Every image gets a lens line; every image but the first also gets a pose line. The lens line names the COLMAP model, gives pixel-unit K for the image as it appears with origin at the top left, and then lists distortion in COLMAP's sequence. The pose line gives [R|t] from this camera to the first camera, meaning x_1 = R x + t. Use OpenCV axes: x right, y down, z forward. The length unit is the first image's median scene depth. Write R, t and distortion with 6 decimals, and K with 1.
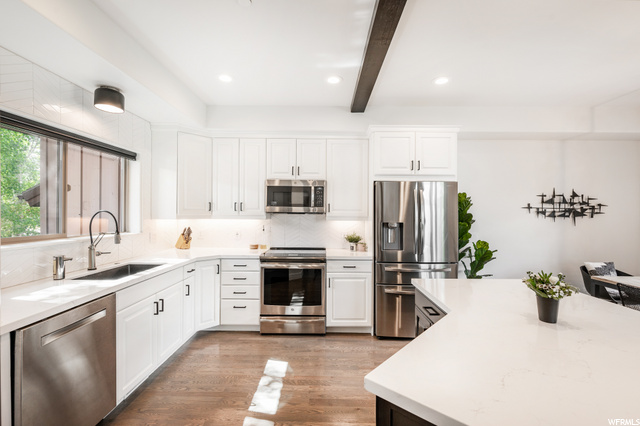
lens RADIAL K [[290.0, 0, 320.0], [0, 290.0, 213.0], [0, 0, 1]] dist [0.000294, 0.000142]
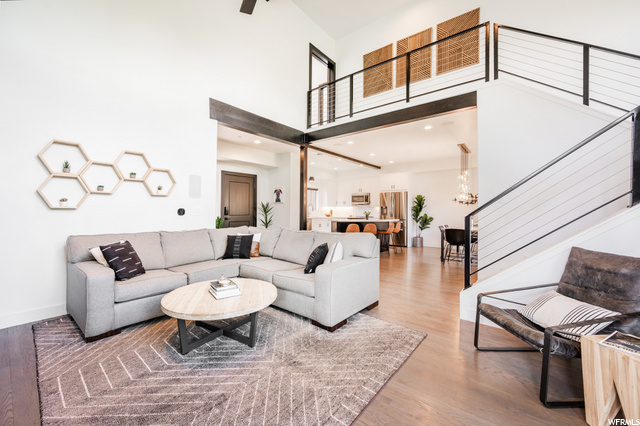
lens RADIAL K [[251.2, 0, 302.1], [0, 251.2, 210.6], [0, 0, 1]] dist [-0.019062, 0.000081]
pose [[0.751743, -0.005877, -0.659430, 1.210310], [-0.008089, 0.999803, -0.018133, 0.120378], [0.659407, 0.018965, 0.751547, -1.409292]]
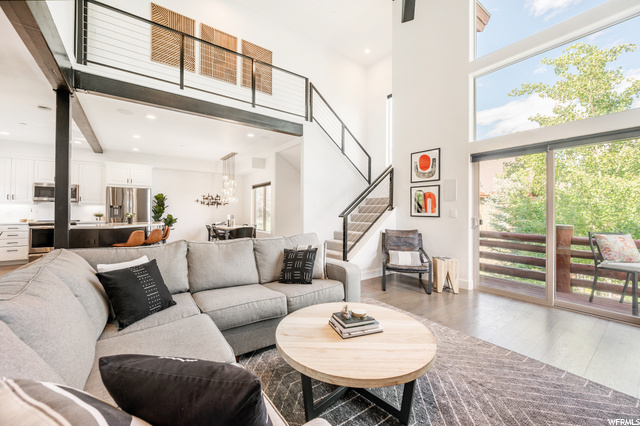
lens RADIAL K [[255.6, 0, 321.2], [0, 255.6, 210.7], [0, 0, 1]] dist [0.003681, 0.000186]
pose [[0.815243, -0.005801, 0.579090, 0.362561], [0.015391, 0.999814, -0.011652, 0.109638], [-0.578915, 0.018412, 0.815180, -1.410187]]
